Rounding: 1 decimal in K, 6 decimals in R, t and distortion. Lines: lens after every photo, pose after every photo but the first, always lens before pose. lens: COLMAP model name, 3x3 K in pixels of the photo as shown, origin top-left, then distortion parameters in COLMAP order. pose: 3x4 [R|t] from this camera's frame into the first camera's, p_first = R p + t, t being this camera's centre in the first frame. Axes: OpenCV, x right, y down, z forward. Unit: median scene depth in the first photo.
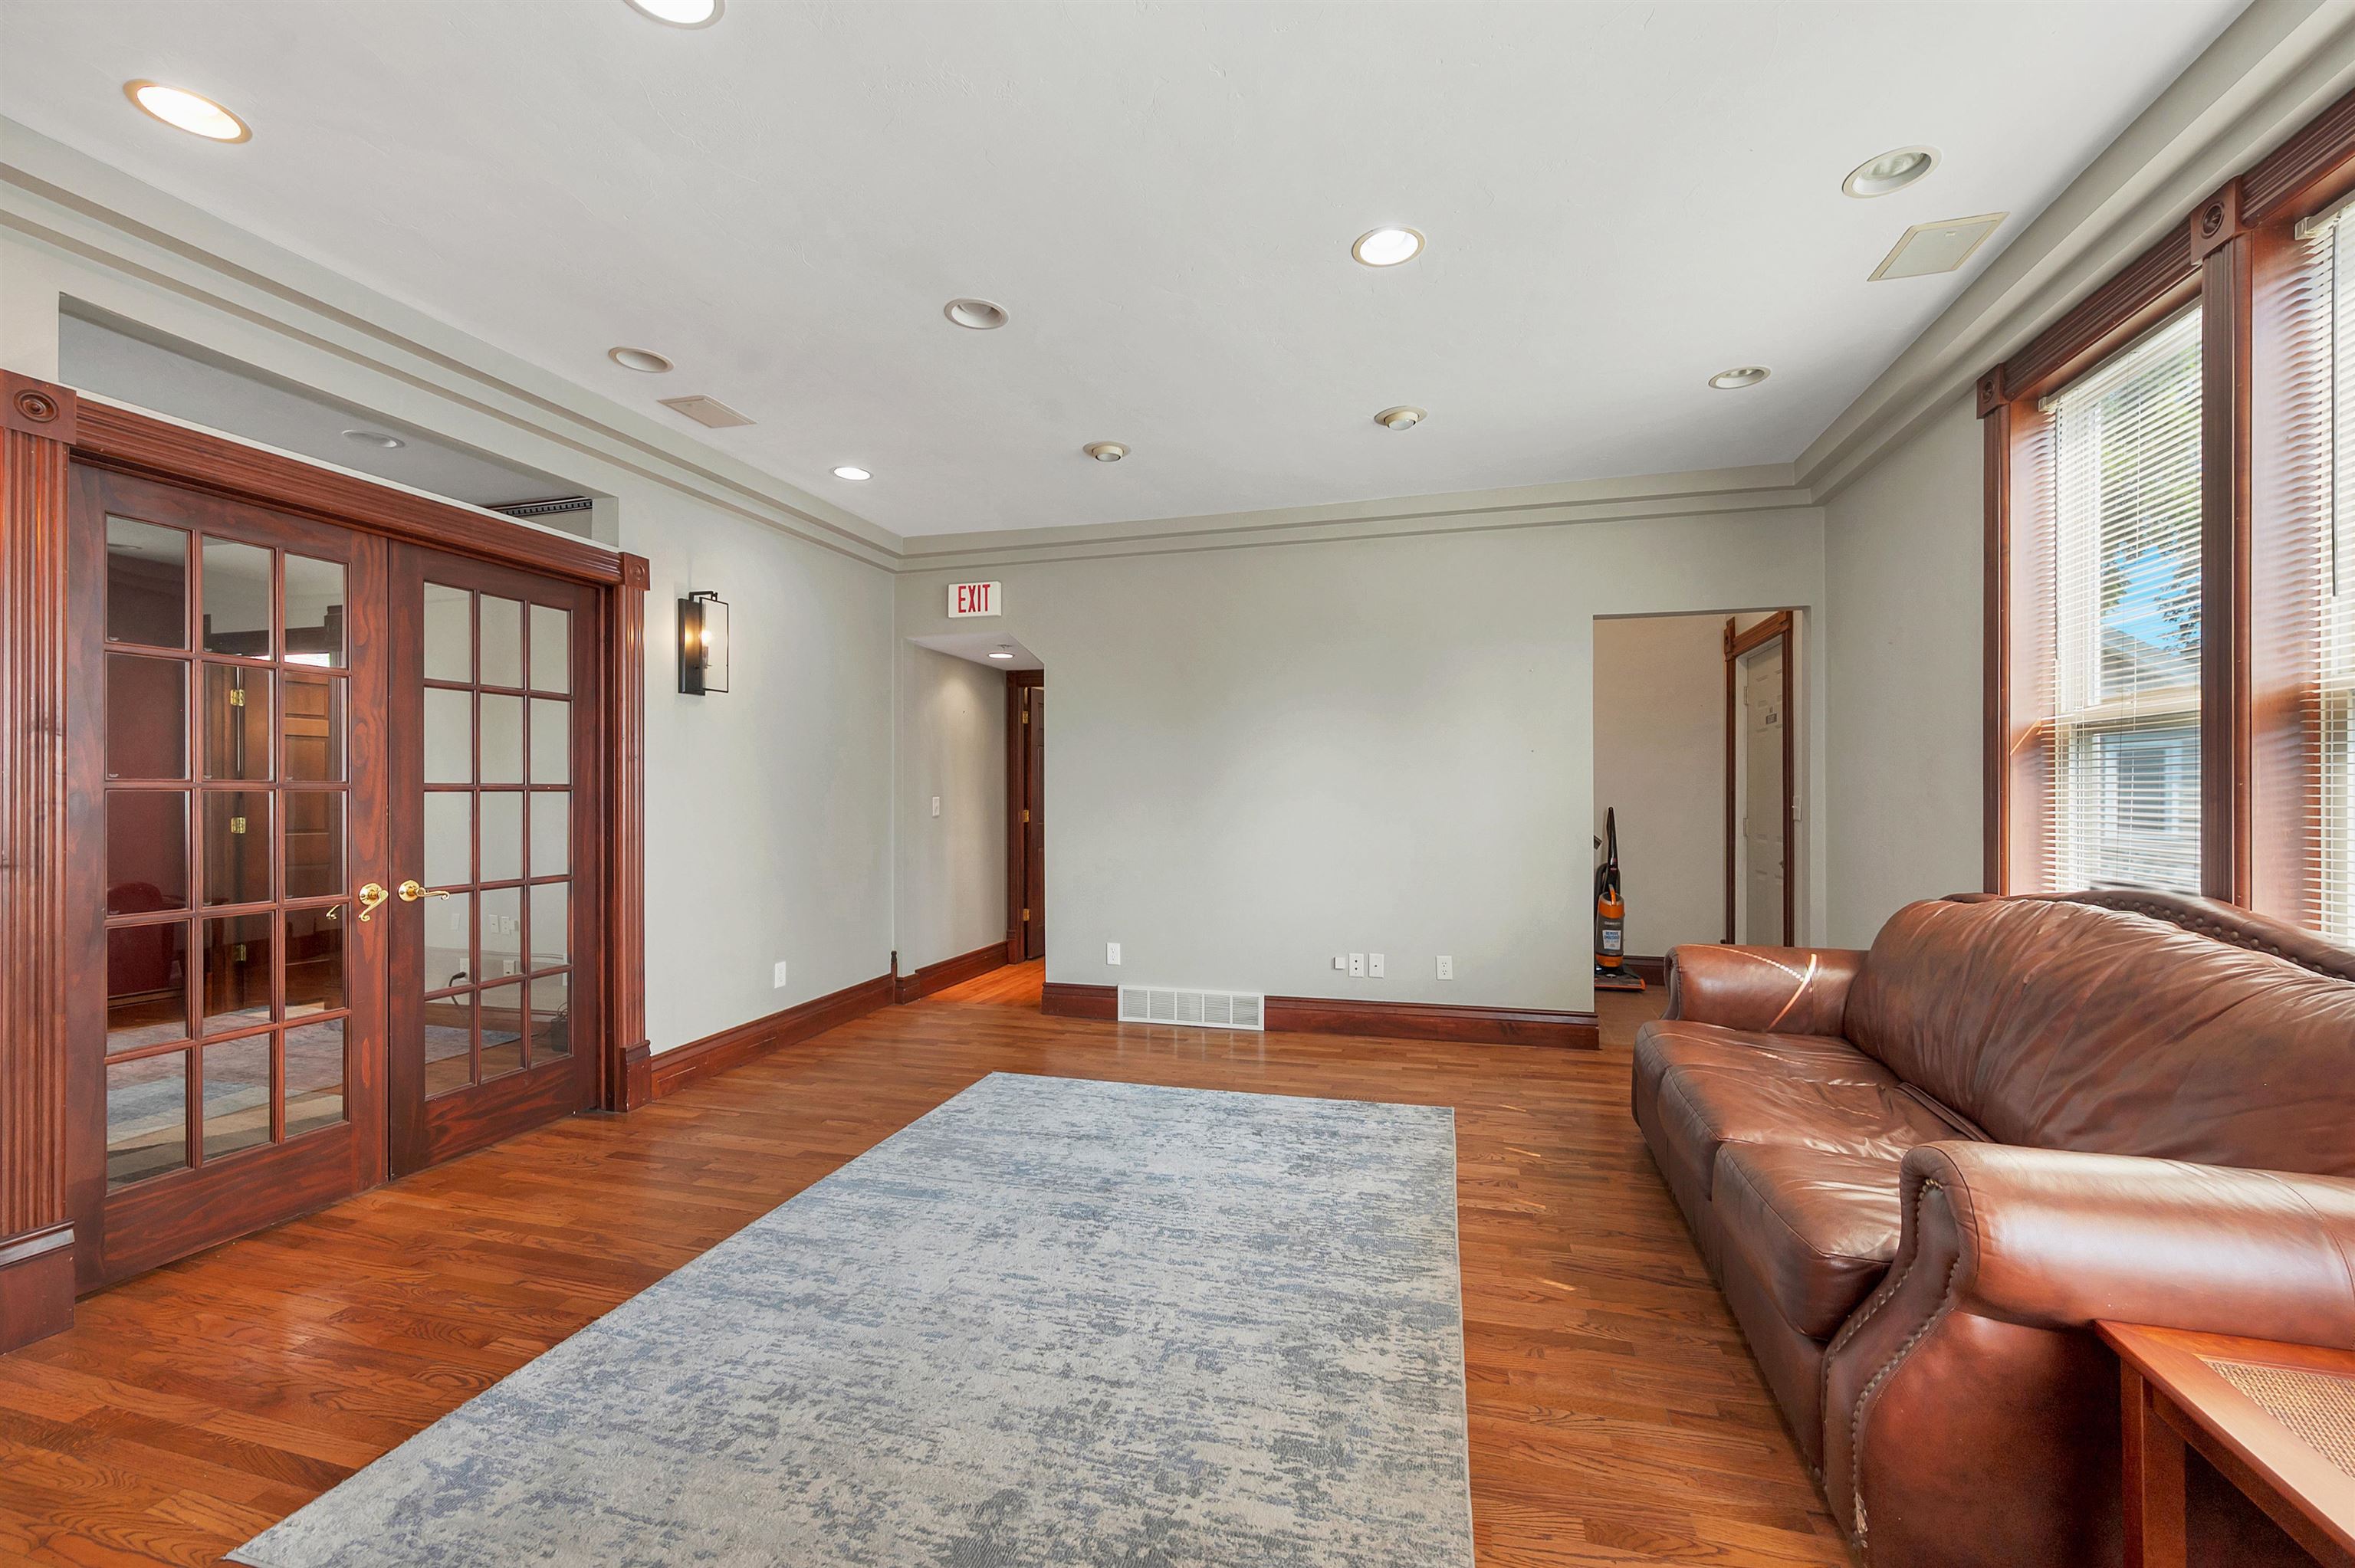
lens RADIAL K [[941.9, 0, 1192.9], [0, 941.9, 789.3], [0, 0, 1]] dist [0.005964, -0.001362]
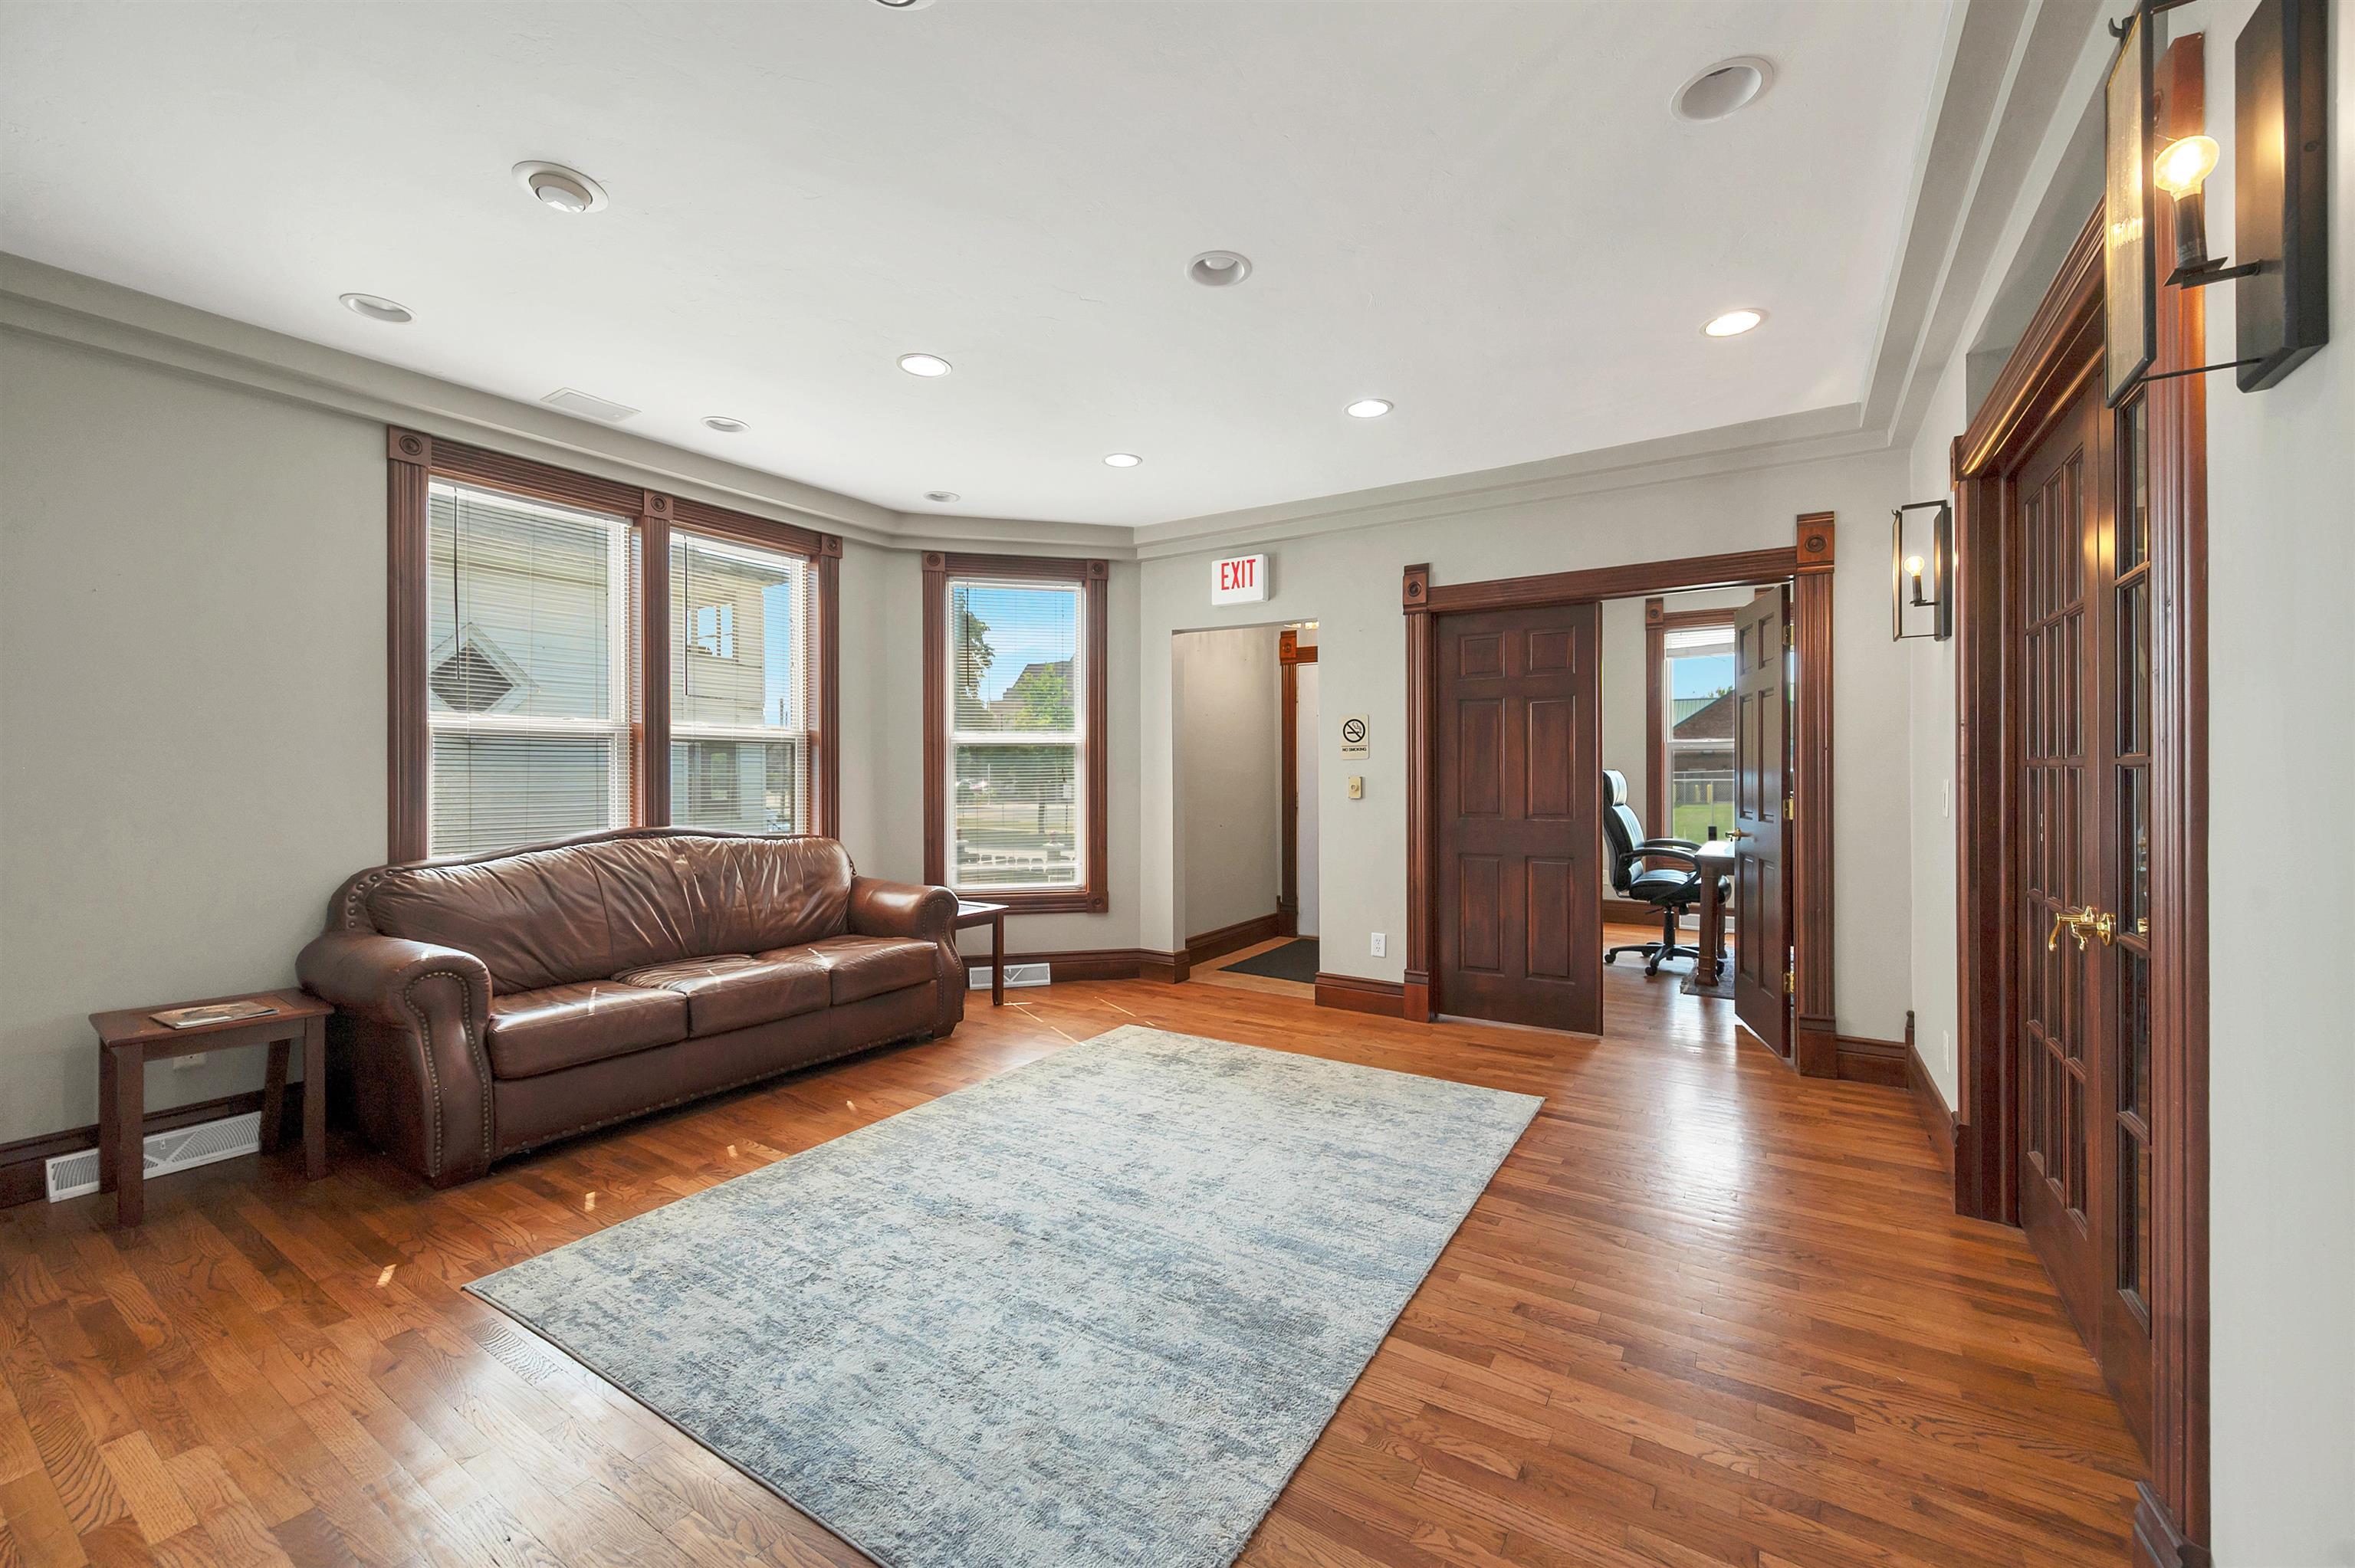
lens RADIAL K [[941.9, 0, 1200.3], [0, 941.9, 758.7], [0, 0, 1]] dist [0.005964, -0.001362]
pose [[-0.958183, 0.009701, 0.285992, -0.422246], [0.003379, 0.999739, -0.022589, 0.009831], [-0.286136, -0.020678, -0.957966, 1.679360]]
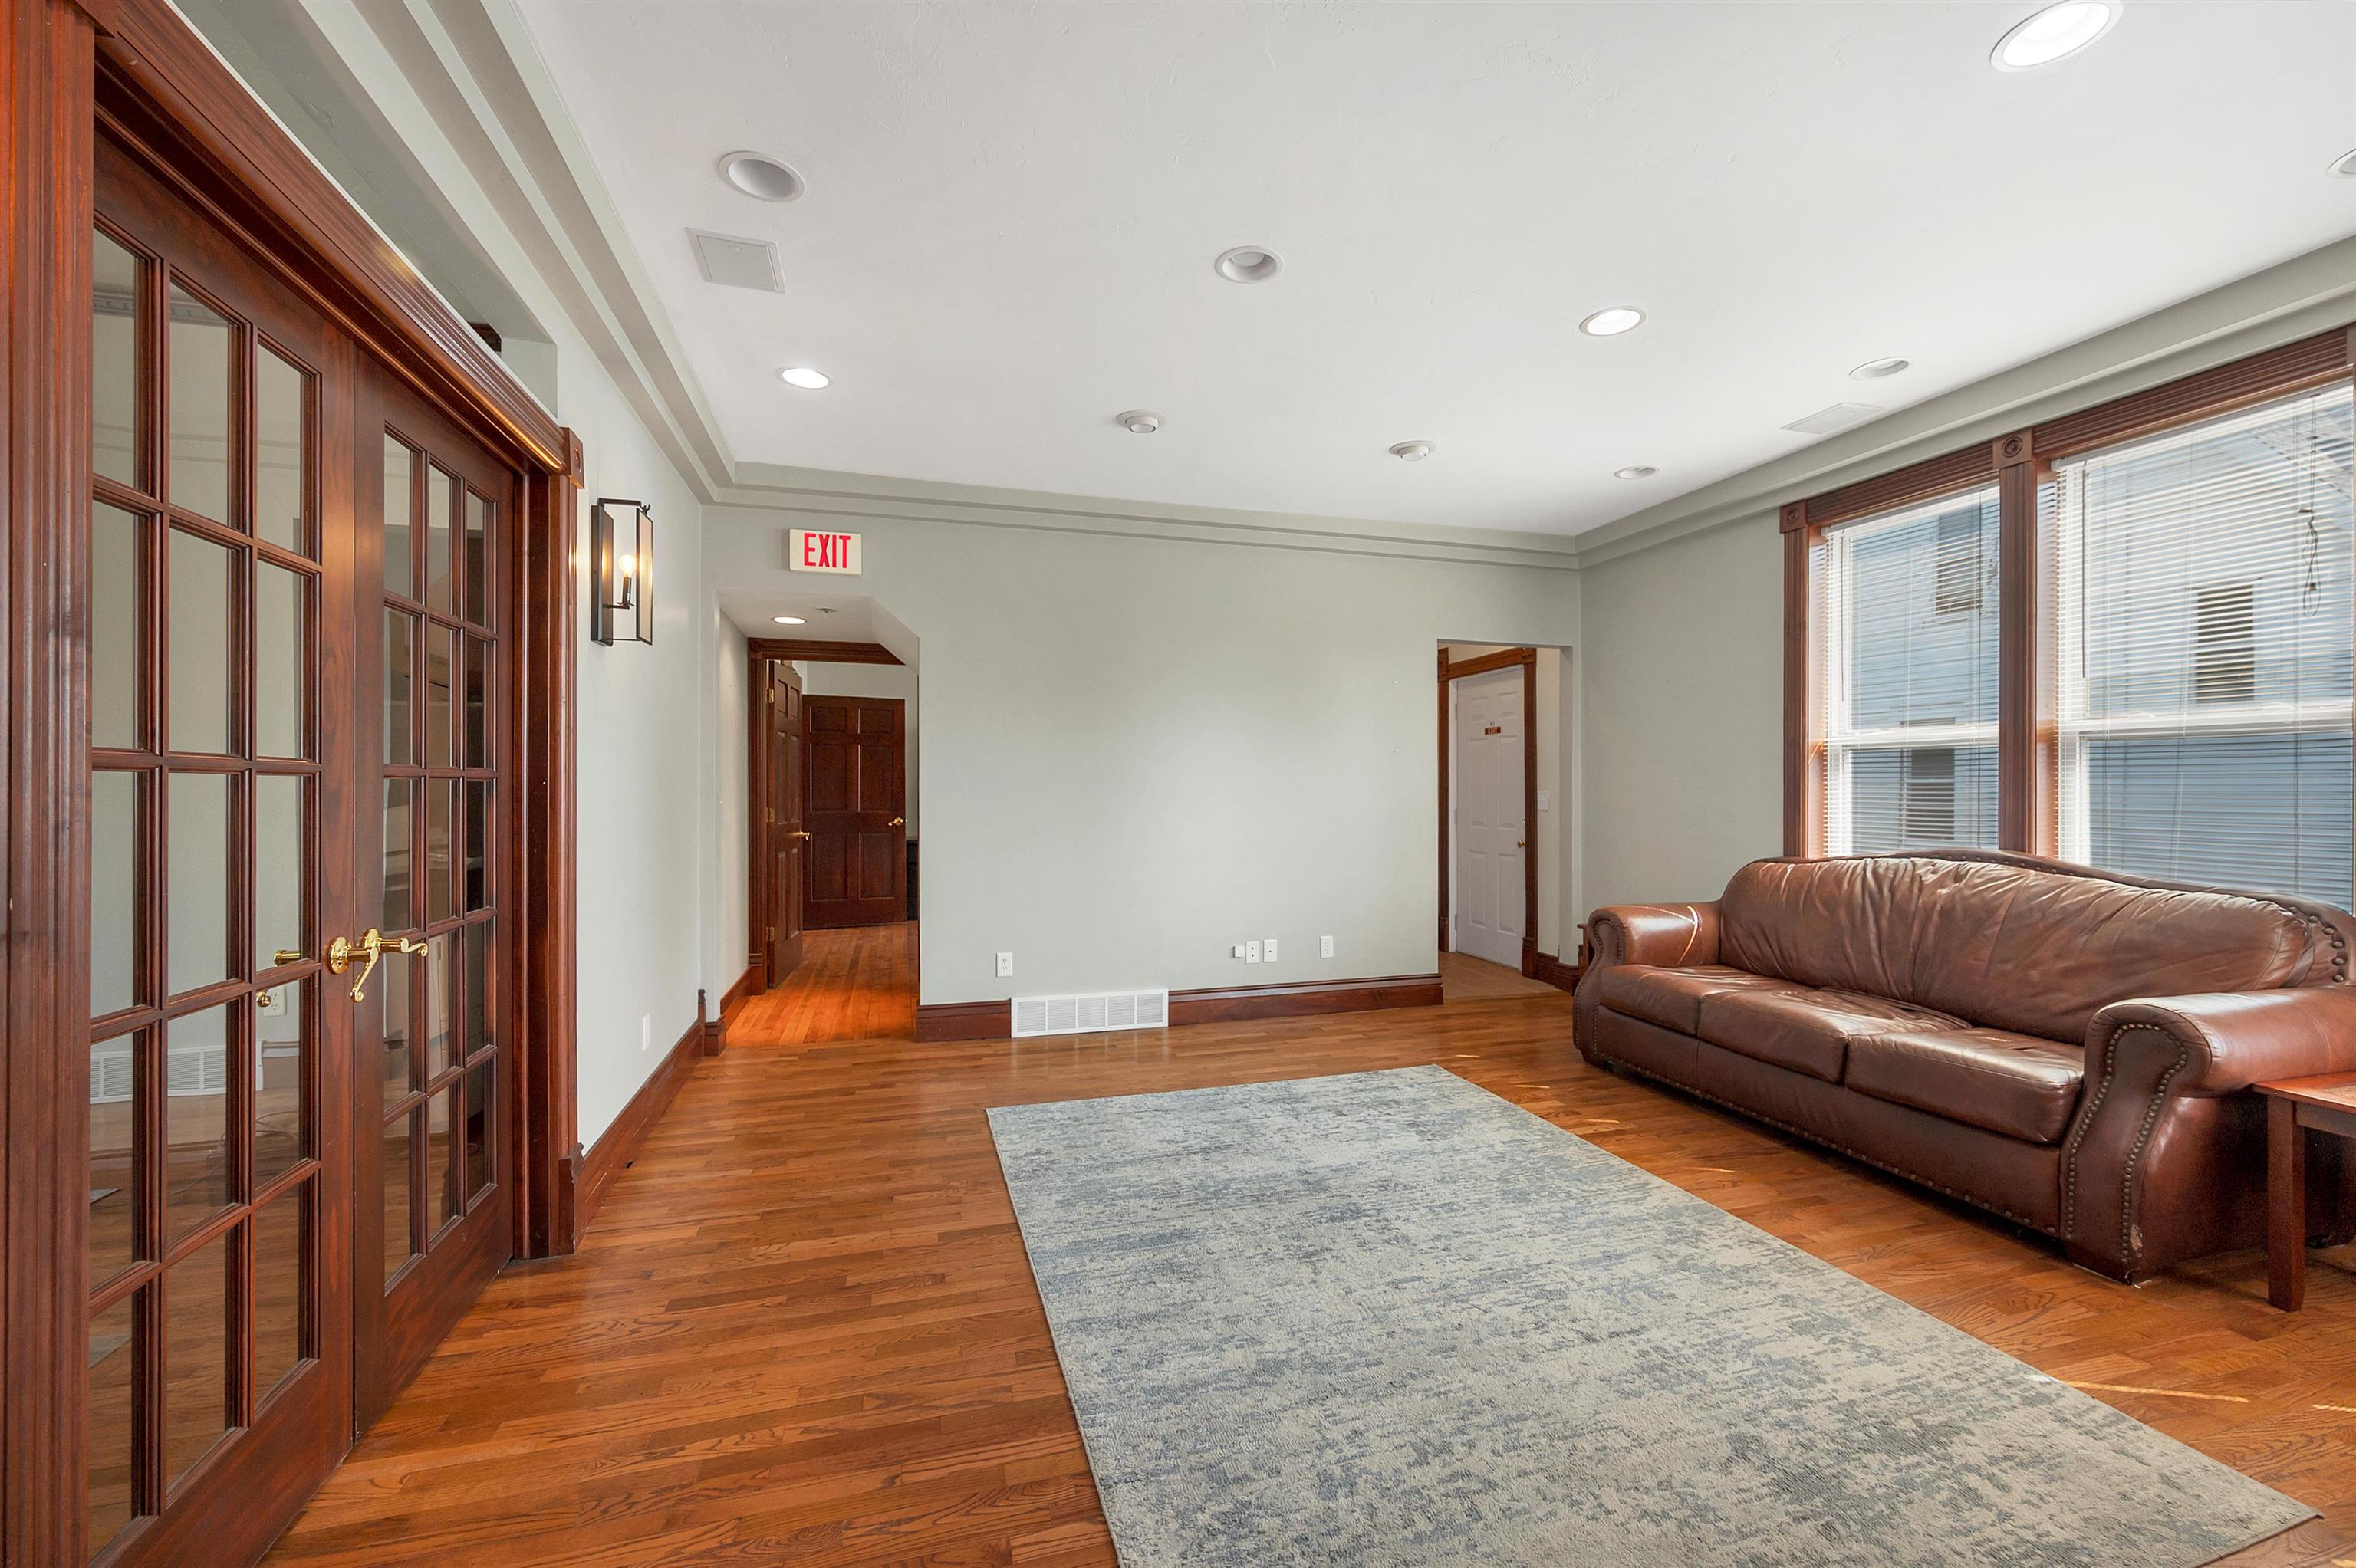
lens RADIAL K [[942.3, 0, 1185.3], [0, 942.3, 804.7], [0, 0, 1]] dist [0.005964, -0.001362]
pose [[0.849762, -0.005660, 0.527136, -0.671213], [-0.005237, 0.999802, 0.019178, 0.002143], [-0.527141, -0.019057, 0.849564, 0.220296]]
